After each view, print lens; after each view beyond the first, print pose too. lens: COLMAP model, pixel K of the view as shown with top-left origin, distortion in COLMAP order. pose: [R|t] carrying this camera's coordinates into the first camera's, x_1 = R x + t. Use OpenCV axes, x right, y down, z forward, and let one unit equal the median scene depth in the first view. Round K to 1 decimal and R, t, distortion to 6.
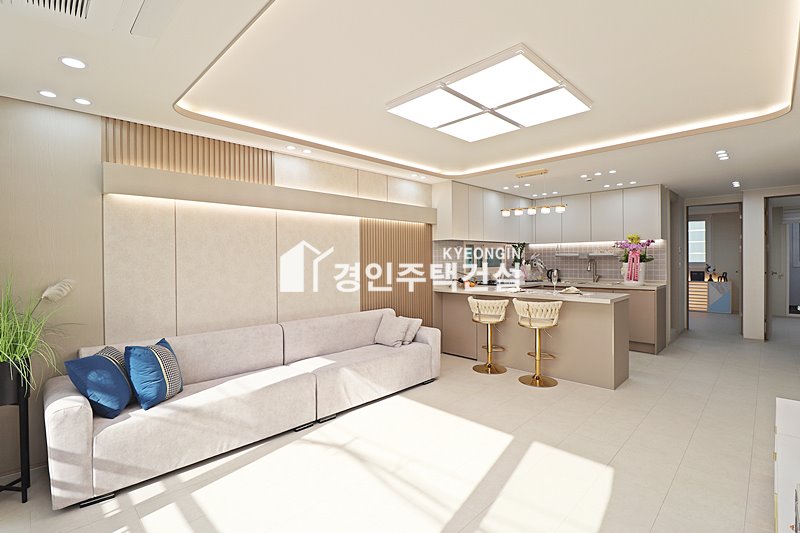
lens RADIAL K [[373.7, 0, 400.0], [0, 373.7, 266.5], [0, 0, 1]] dist [-0.000929, -0.014780]
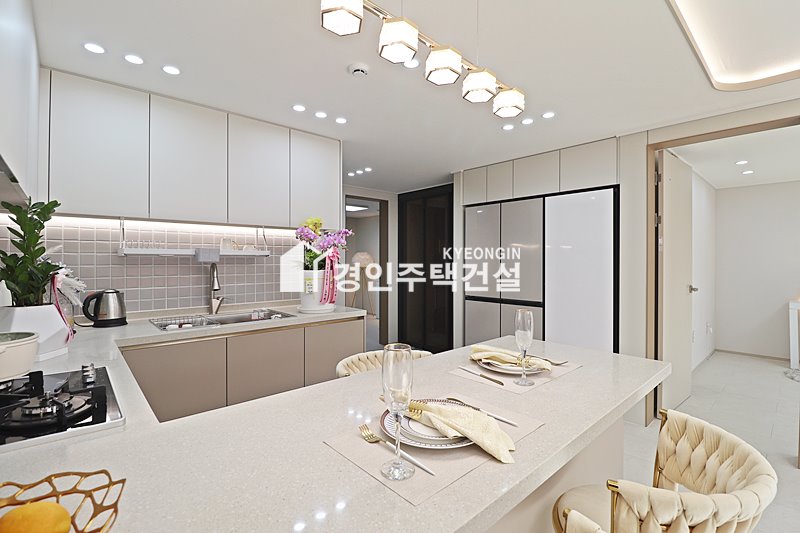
lens RADIAL K [[367.9, 0, 406.6], [0, 367.9, 262.2], [0, 0, 1]] dist [-0.001057, -0.014489]
pose [[0.045751, 0.002285, 0.998950, 0.129029], [0.018293, 0.999828, -0.003125, -0.023220], [-0.998785, 0.018417, 0.045701, 1.128720]]
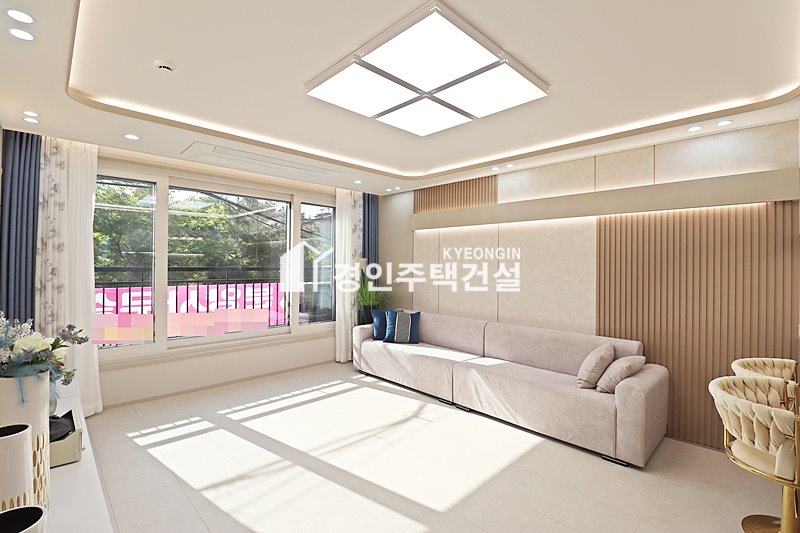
lens RADIAL K [[367.9, 0, 406.6], [0, 367.9, 262.2], [0, 0, 1]] dist [-0.001057, -0.014489]
pose [[-0.003339, 0.002708, -0.999991, 0.705327], [-0.028739, 0.999583, 0.002803, -0.024955], [0.999581, 0.028749, -0.003260, 0.630584]]
